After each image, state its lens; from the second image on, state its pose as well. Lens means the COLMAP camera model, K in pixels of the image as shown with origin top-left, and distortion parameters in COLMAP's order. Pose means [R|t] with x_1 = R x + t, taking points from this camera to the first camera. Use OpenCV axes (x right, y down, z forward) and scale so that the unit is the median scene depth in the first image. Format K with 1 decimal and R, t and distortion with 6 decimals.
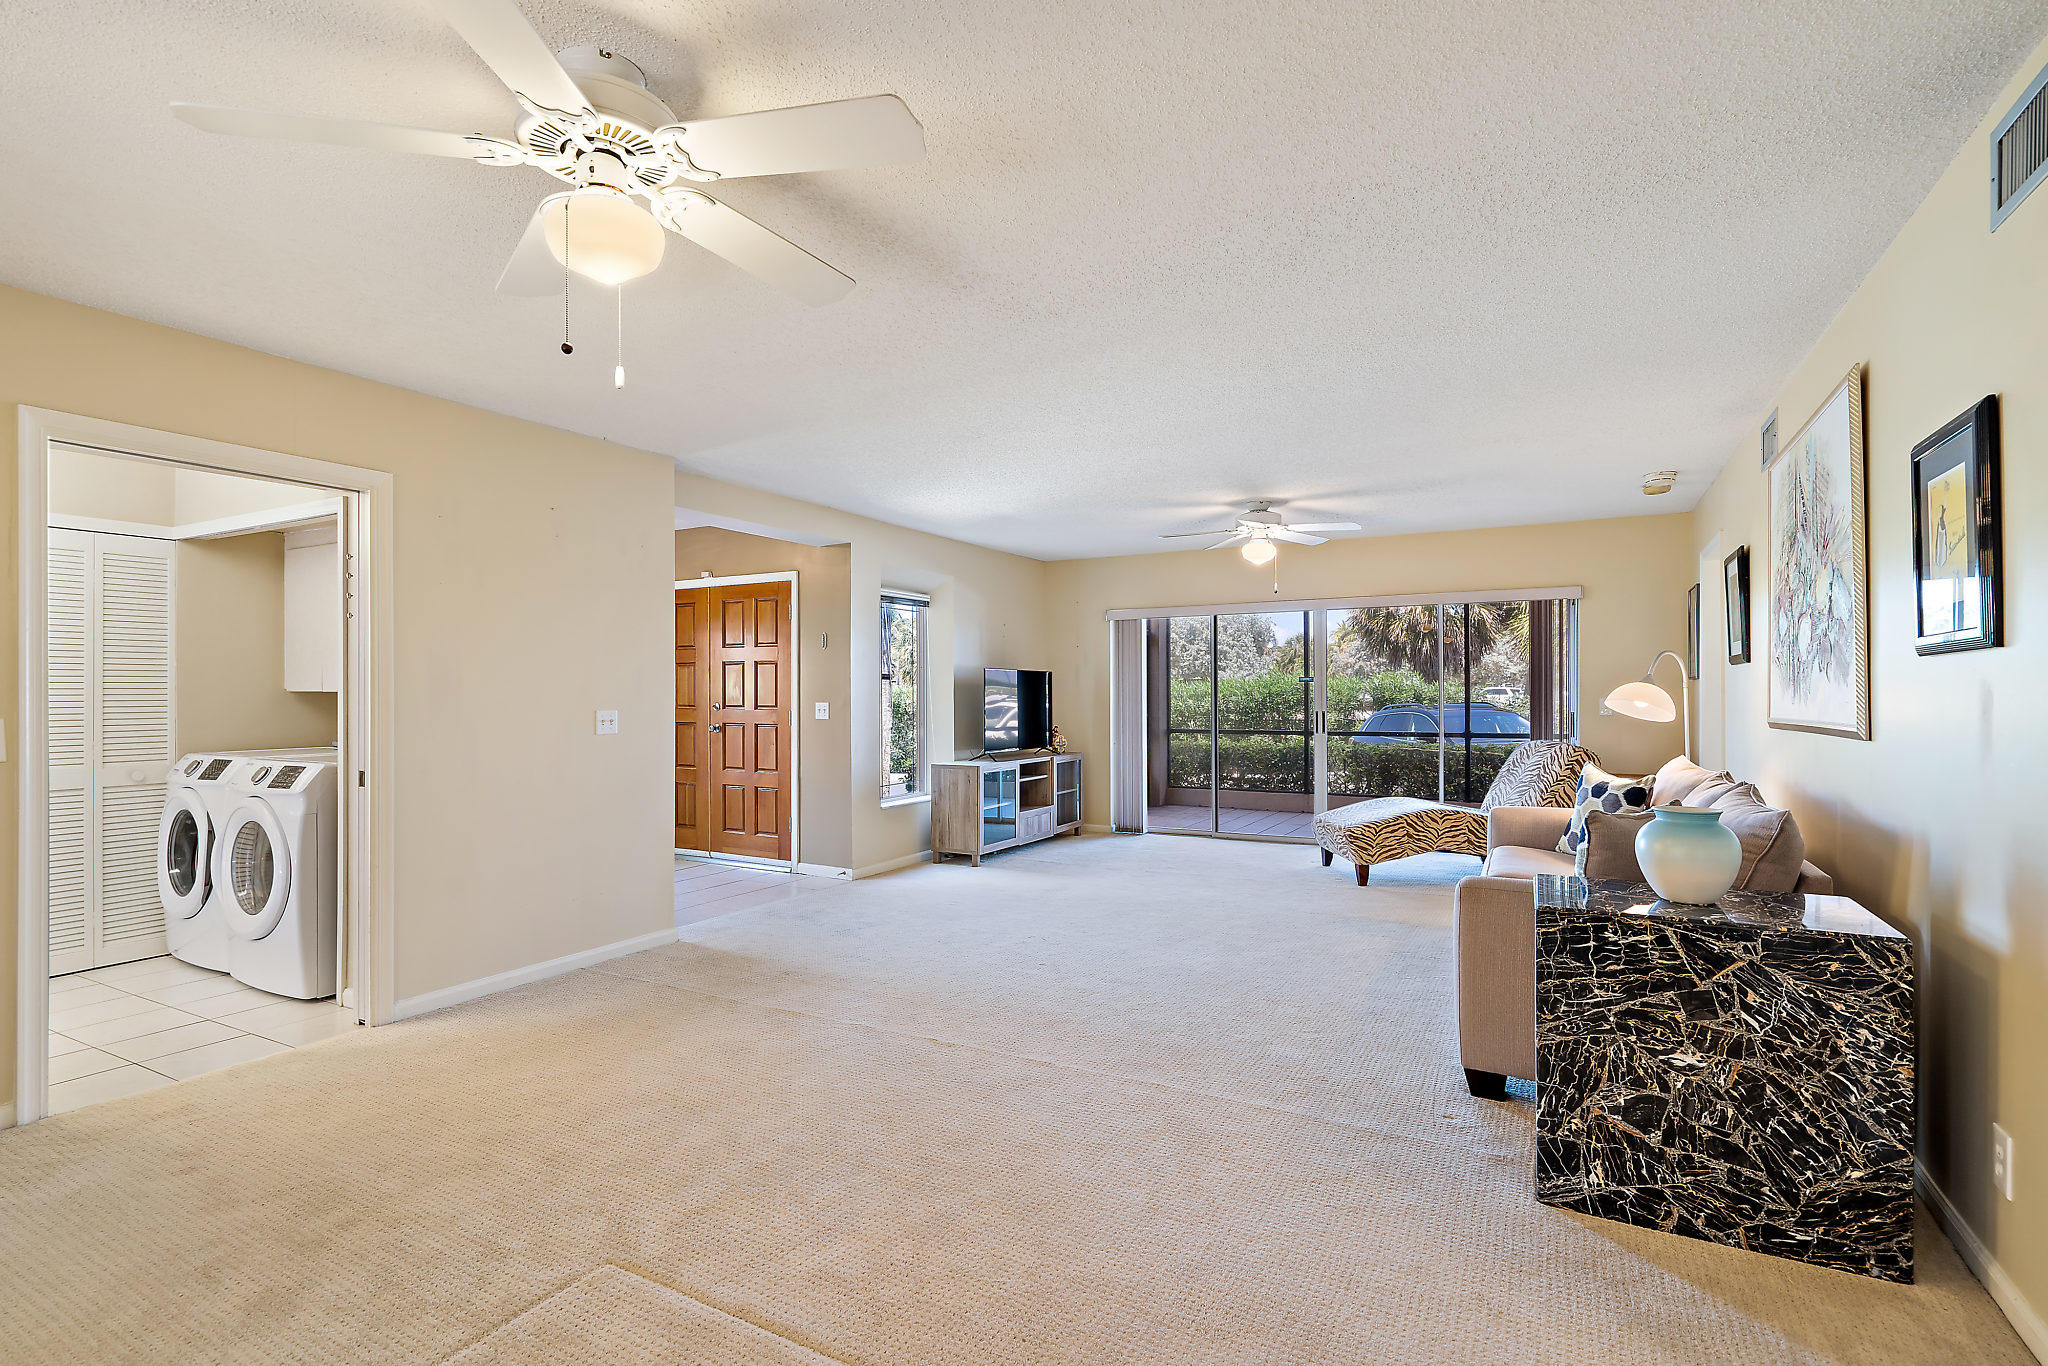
lens RADIAL K [[942.3, 0, 1072.0], [0, 942.3, 679.6], [0, 0, 1]] dist [-0.000418, 0.000800]
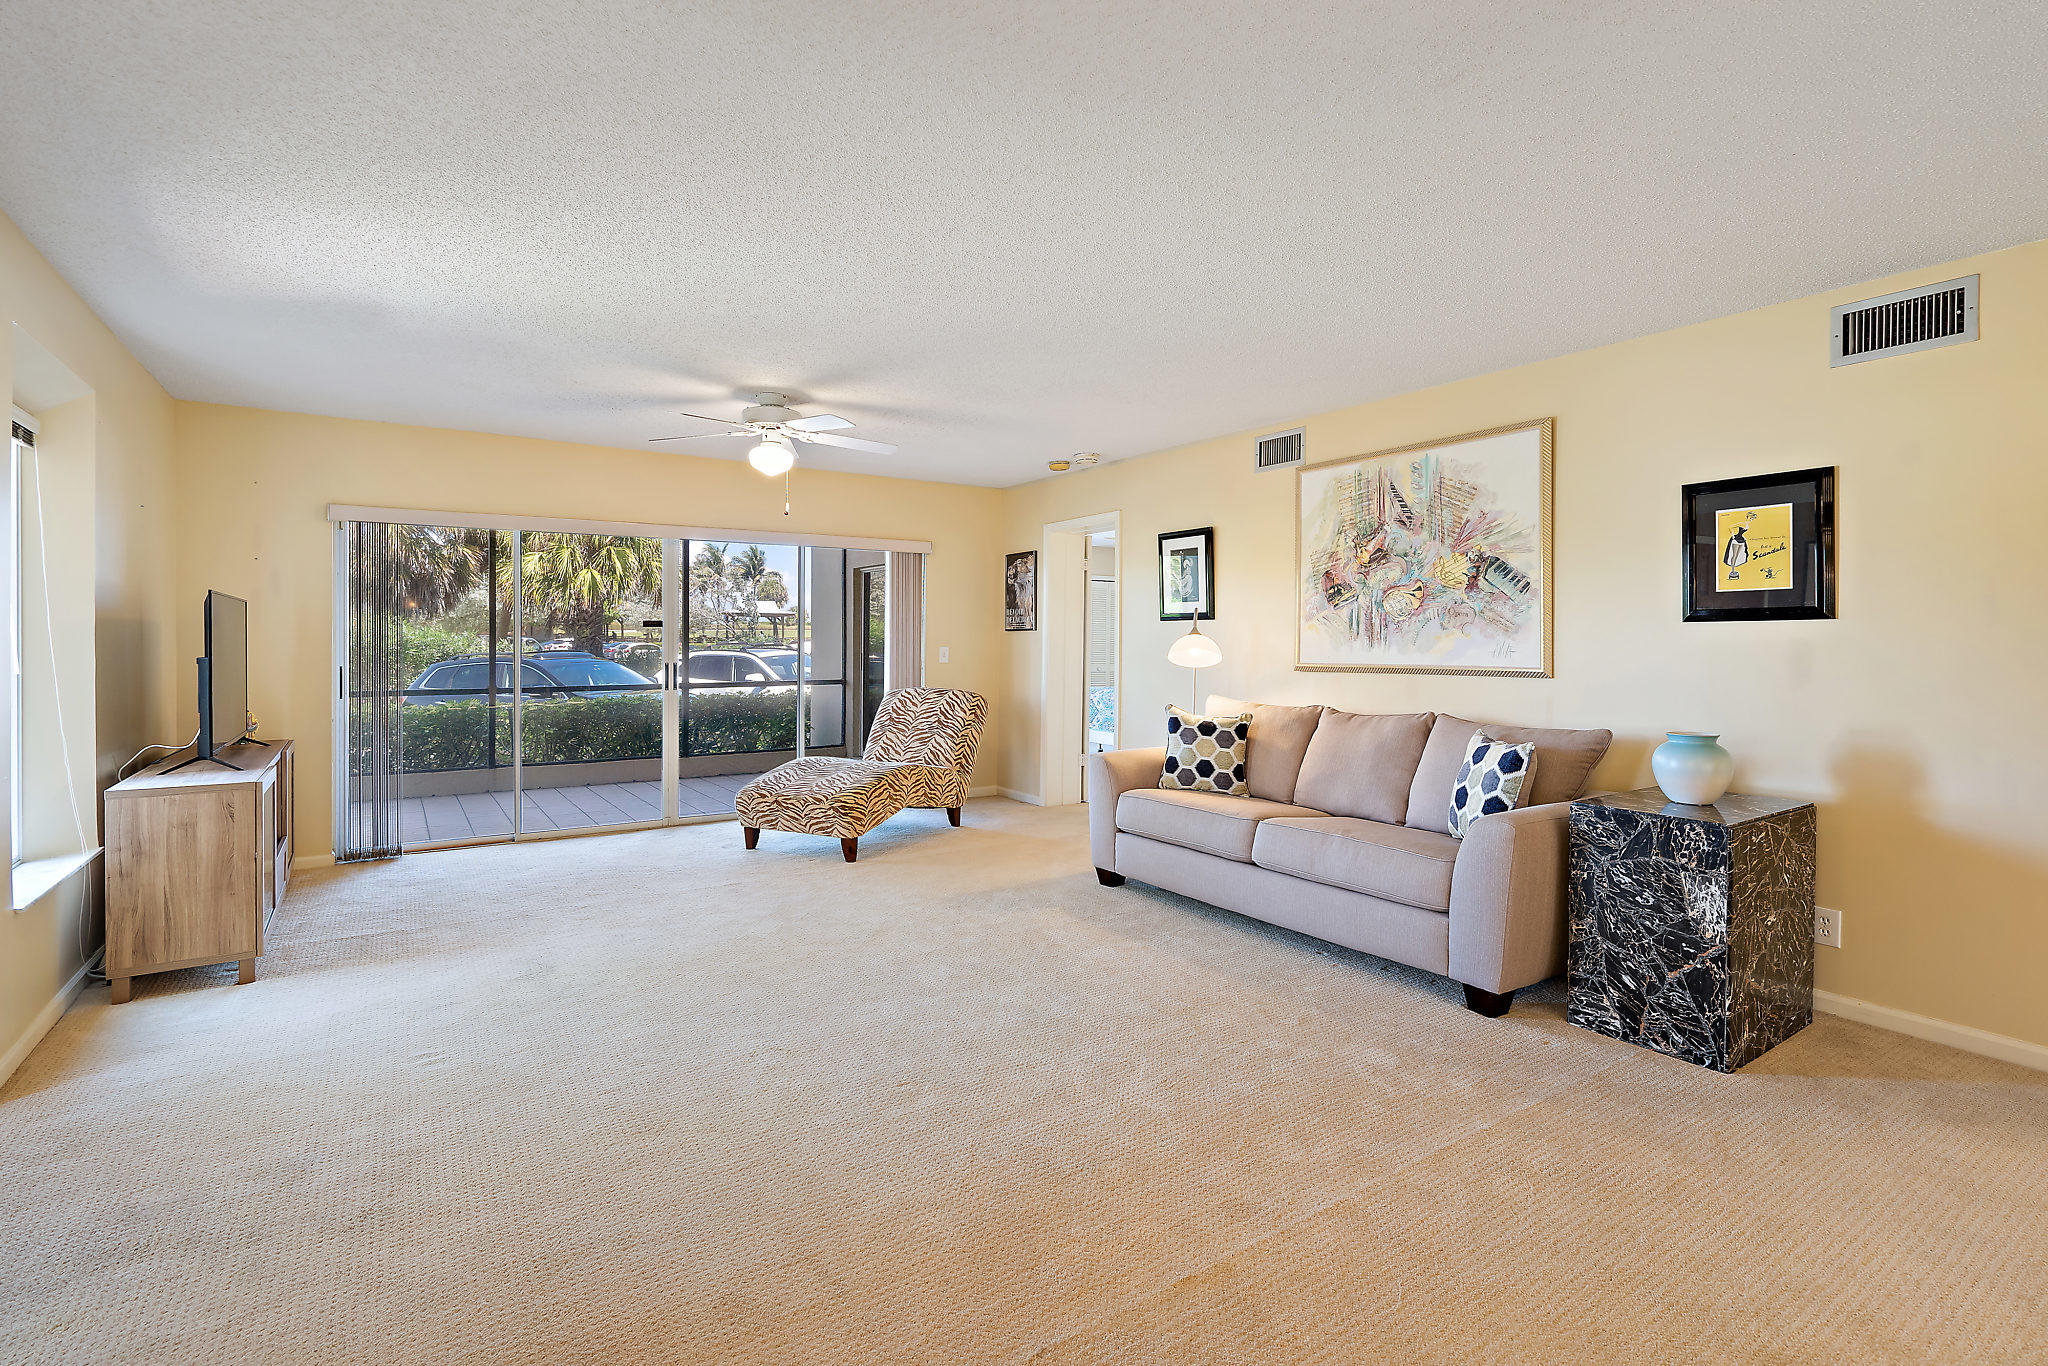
lens RADIAL K [[942.3, 0, 986.1], [0, 942.3, 637.9], [0, 0, 1]] dist [-0.000418, 0.000800]
pose [[0.504831, 0.005868, 0.863198, -0.289066], [-0.017877, 0.999834, 0.003658, 0.004462], [-0.863033, -0.017278, 0.504852, 0.347045]]
